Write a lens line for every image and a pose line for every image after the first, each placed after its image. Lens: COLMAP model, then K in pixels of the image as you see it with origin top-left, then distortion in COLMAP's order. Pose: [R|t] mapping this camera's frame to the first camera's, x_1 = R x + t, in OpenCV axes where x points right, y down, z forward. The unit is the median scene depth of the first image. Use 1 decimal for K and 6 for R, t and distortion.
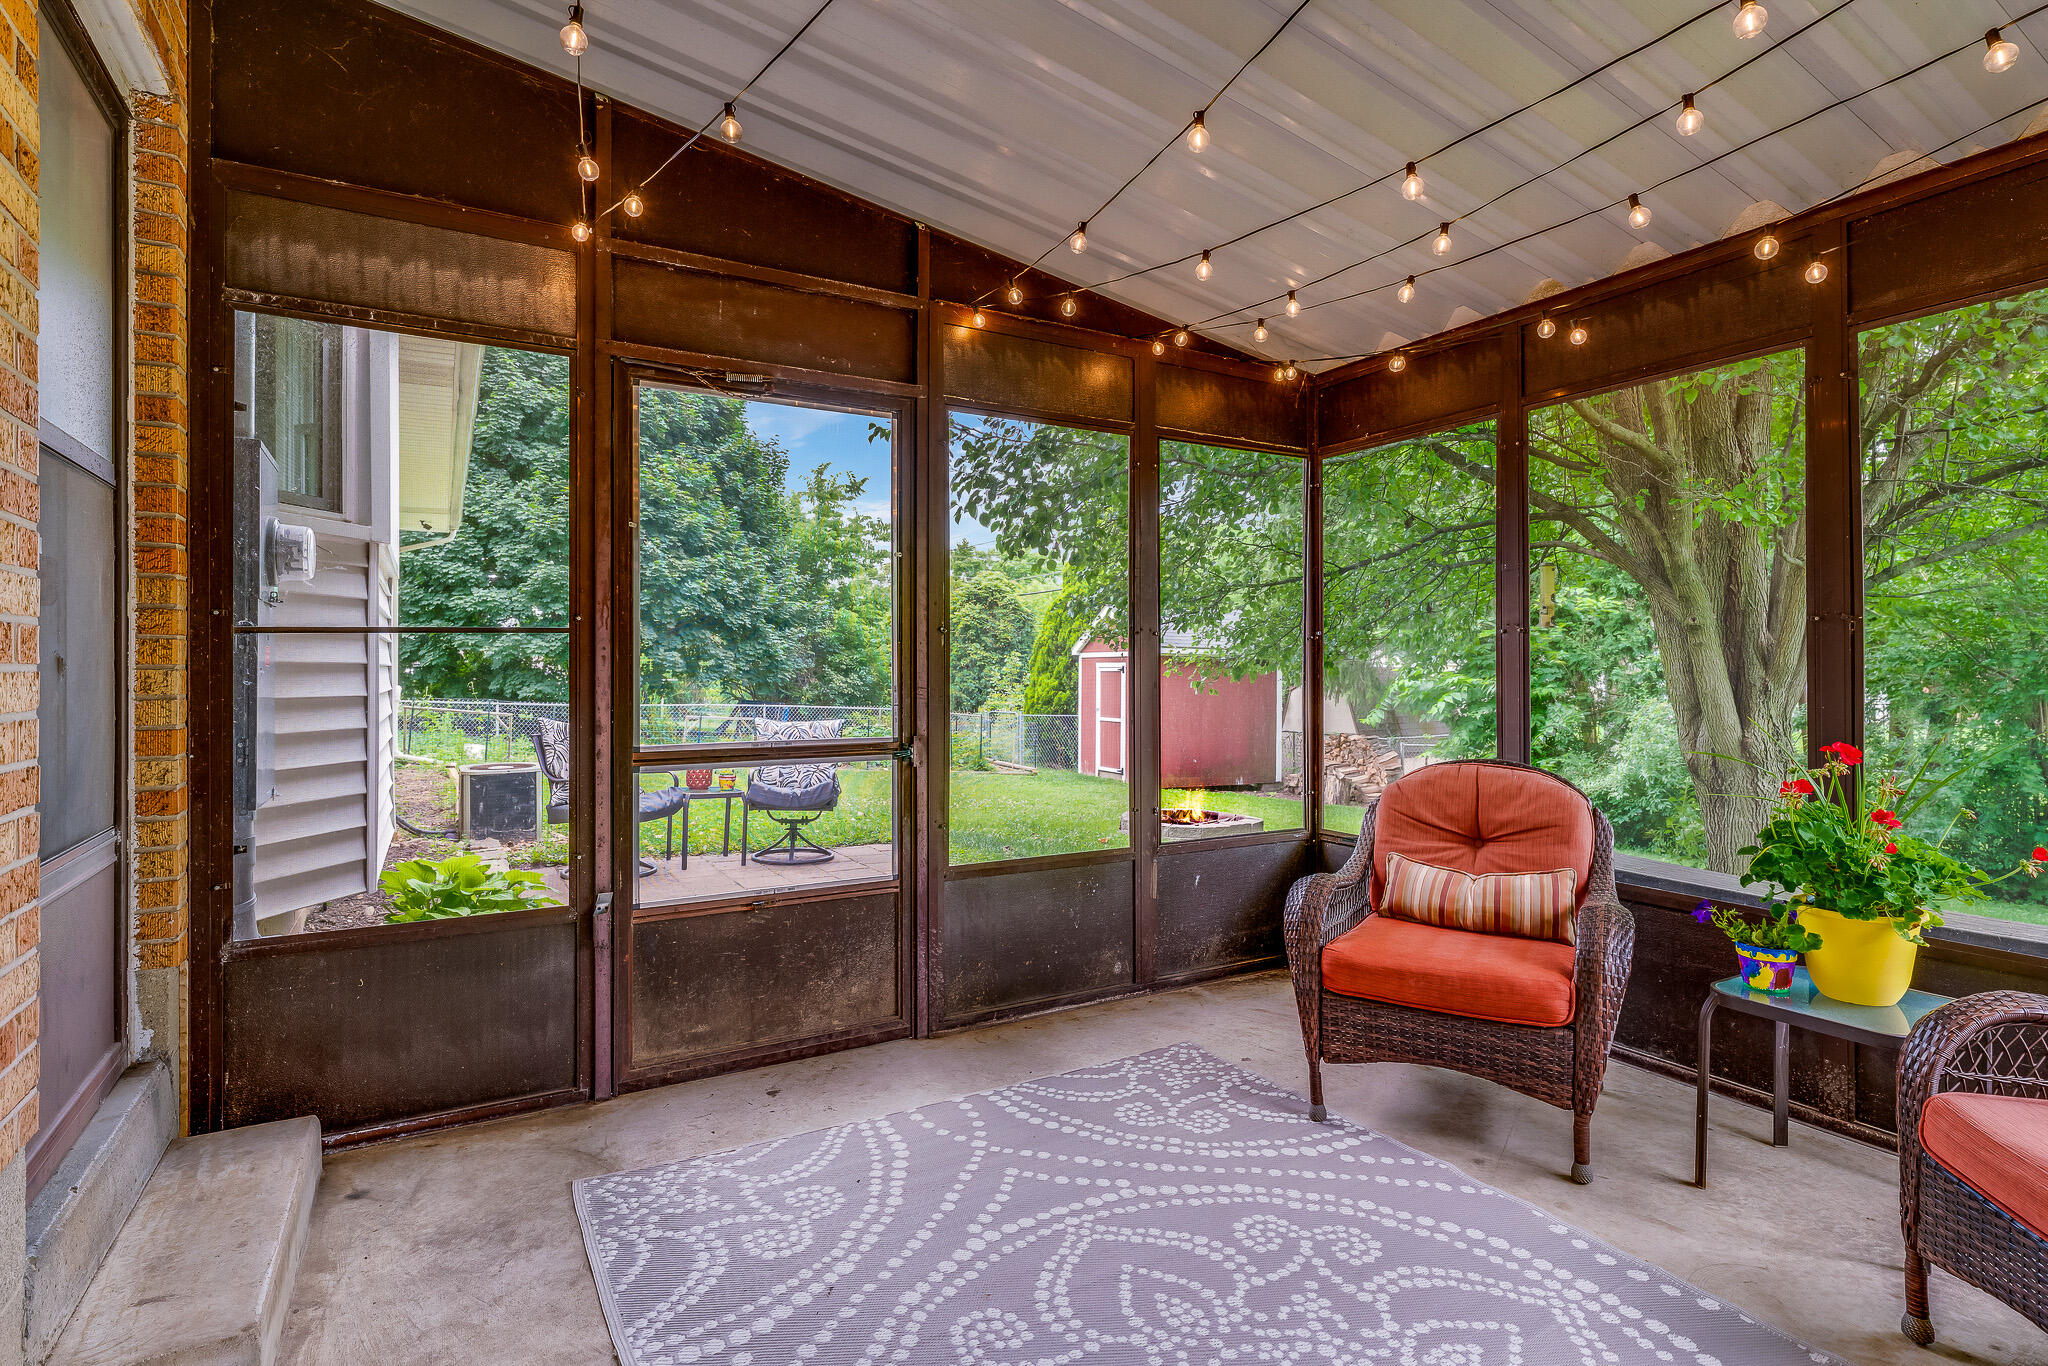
lens RADIAL K [[1027.8, 0, 1017.1], [0, 1027.8, 651.1], [0, 0, 1]] dist [-0.007012, -0.000176]
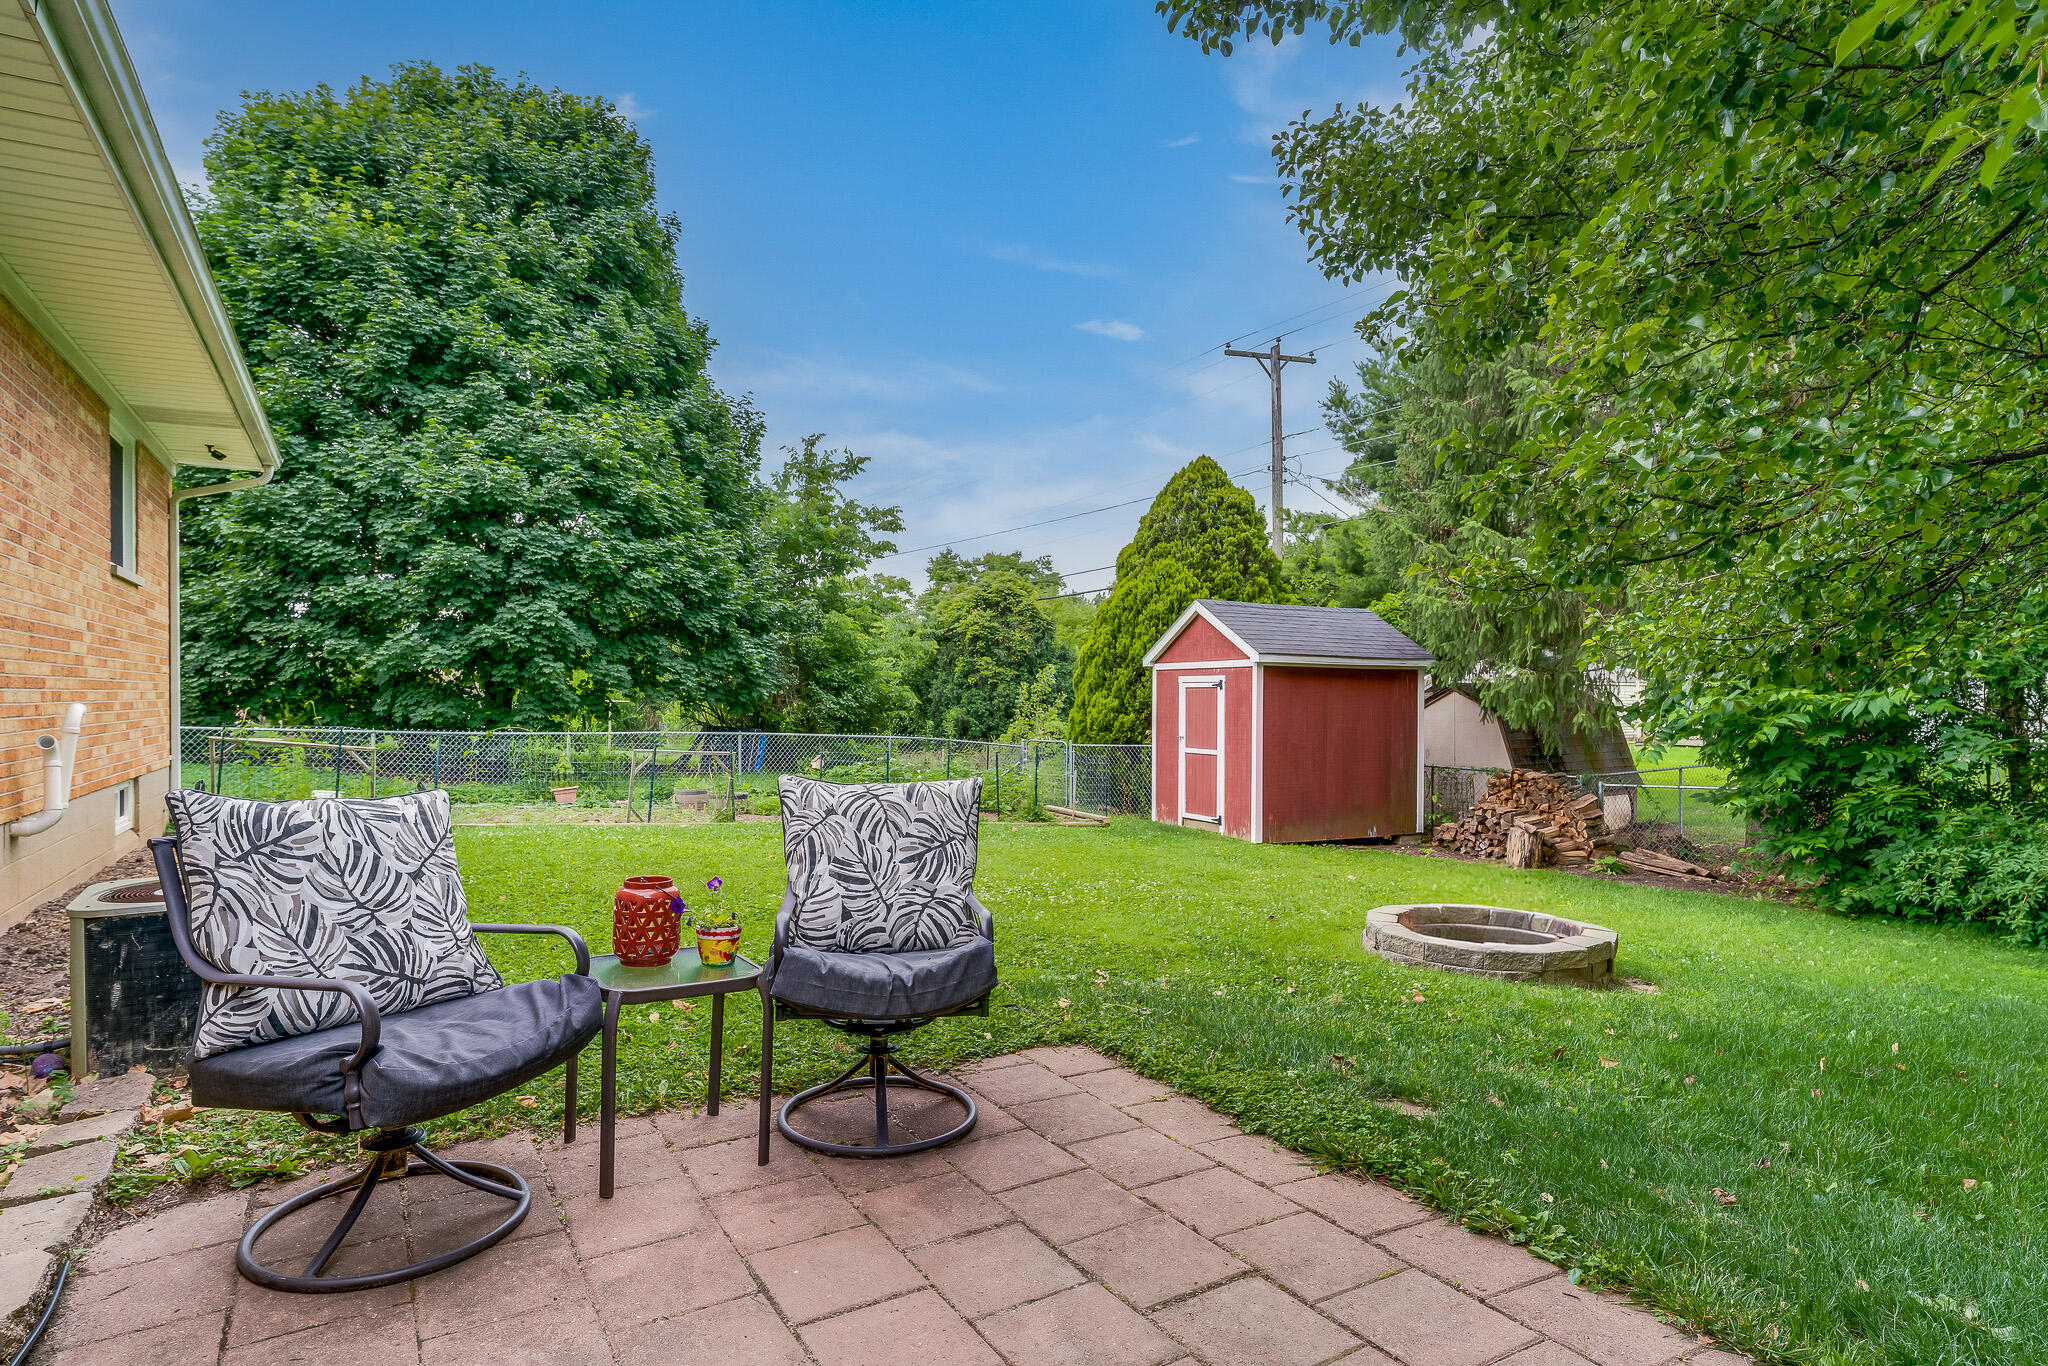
lens RADIAL K [[1090.0, 0, 1019.8], [0, 1090.0, 694.0], [0, 0, 1]] dist [-0.005062, -0.001027]
pose [[0.999721, -0.000248, 0.023627, -0.148442], [-0.000237, 0.999789, 0.020518, 0.019424], [-0.023627, -0.020518, 0.999510, 0.489818]]
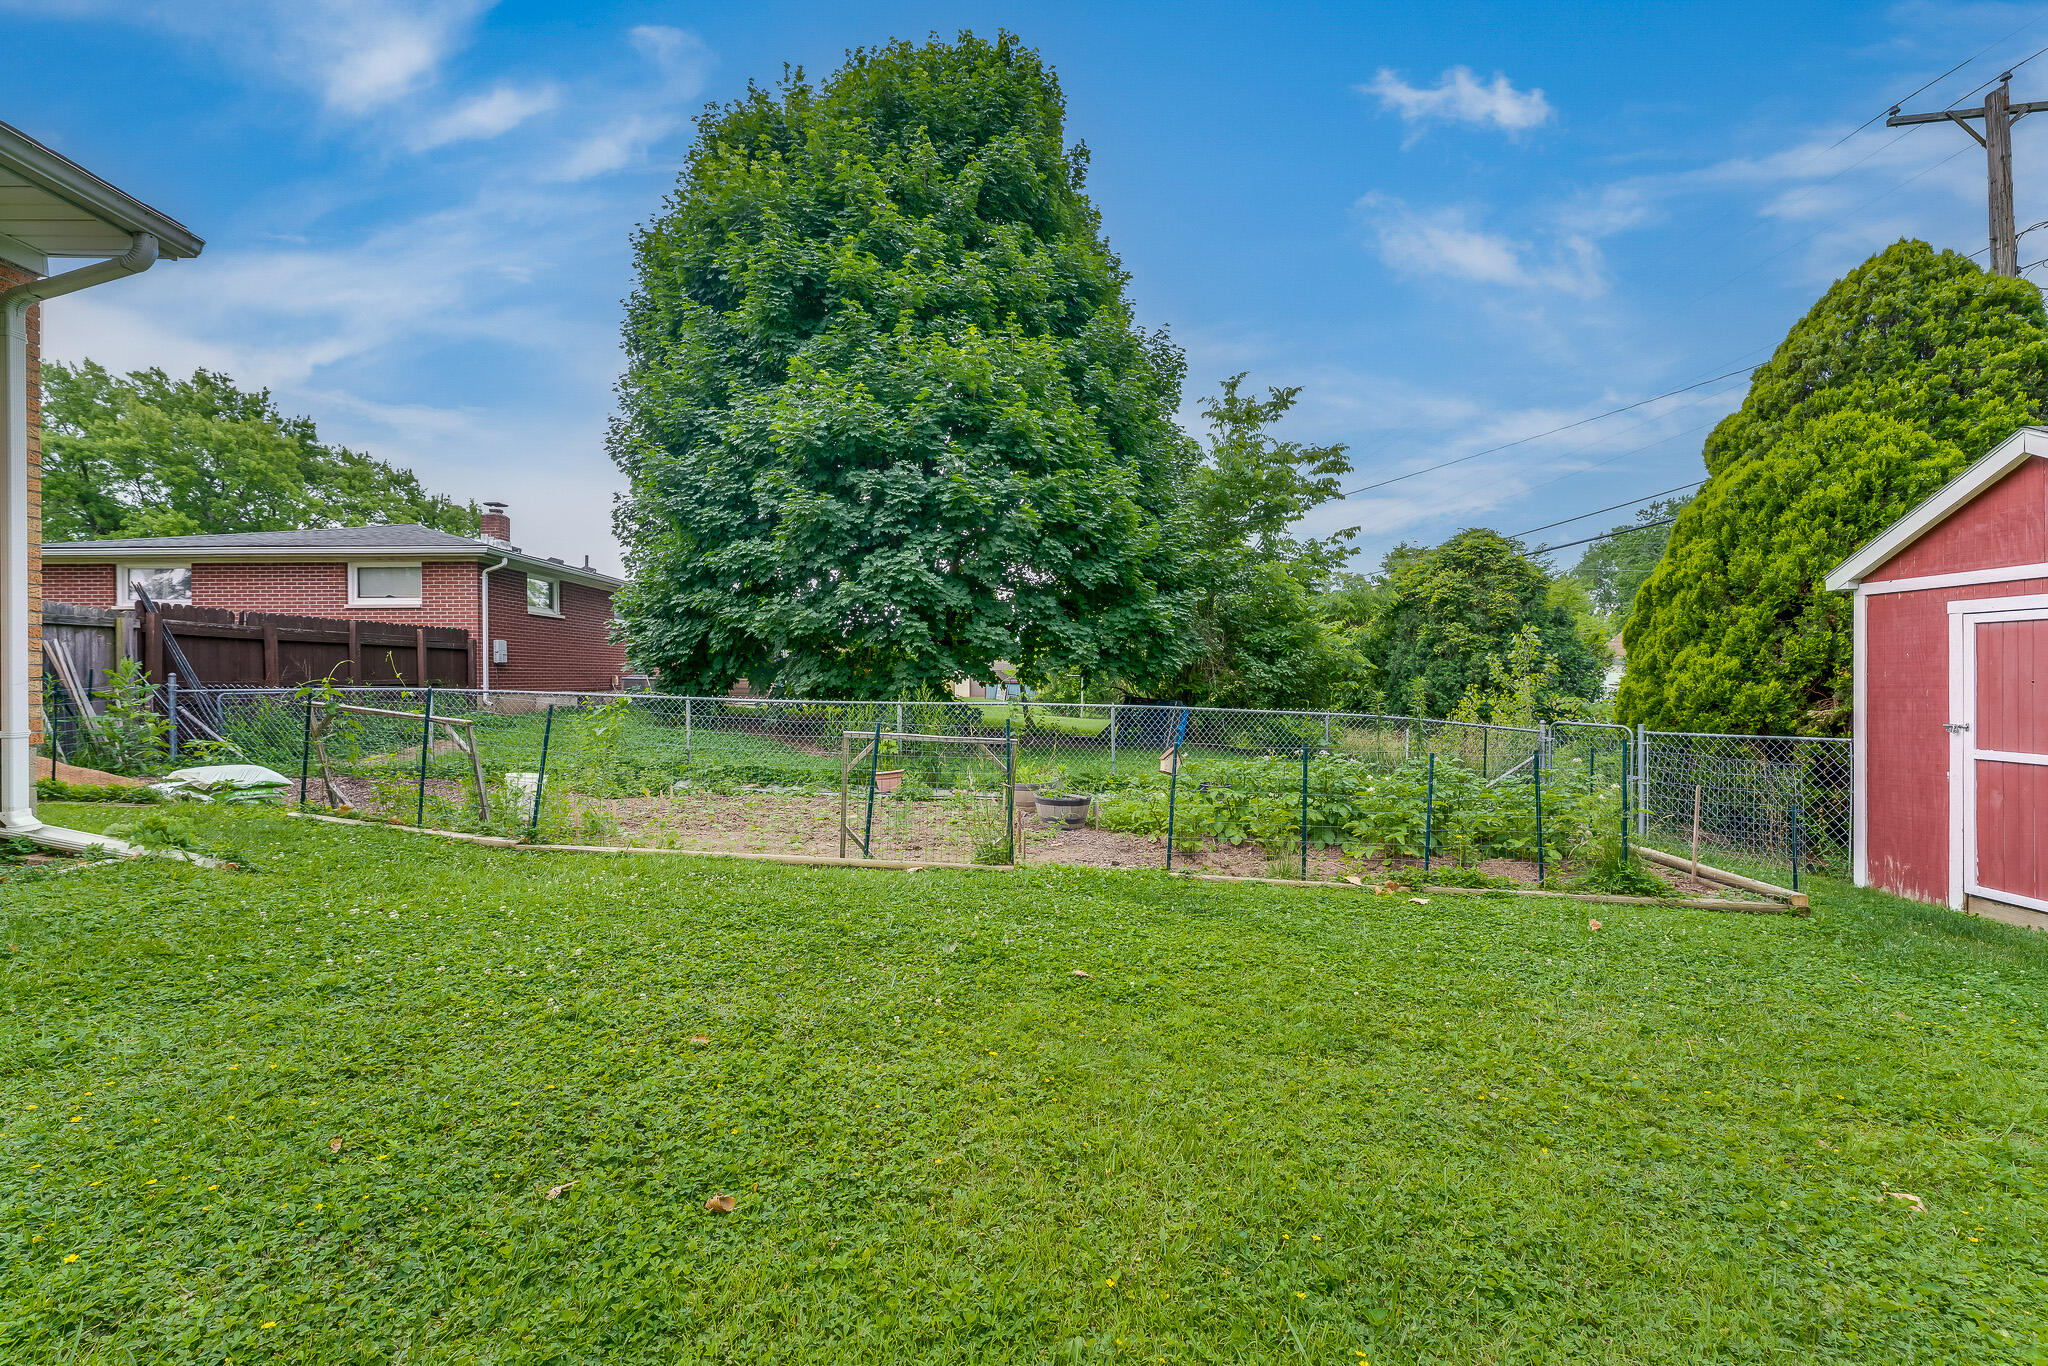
lens RADIAL K [[829.0, 0, 1015.0], [0, 829.0, 676.5], [0, 0, 1]] dist [0.000071, 0.000527]
pose [[0.887808, -0.004571, -0.460192, -0.211032], [0.014542, 0.999730, 0.018125, 0.069273], [0.459985, -0.022783, 0.887634, 1.434100]]
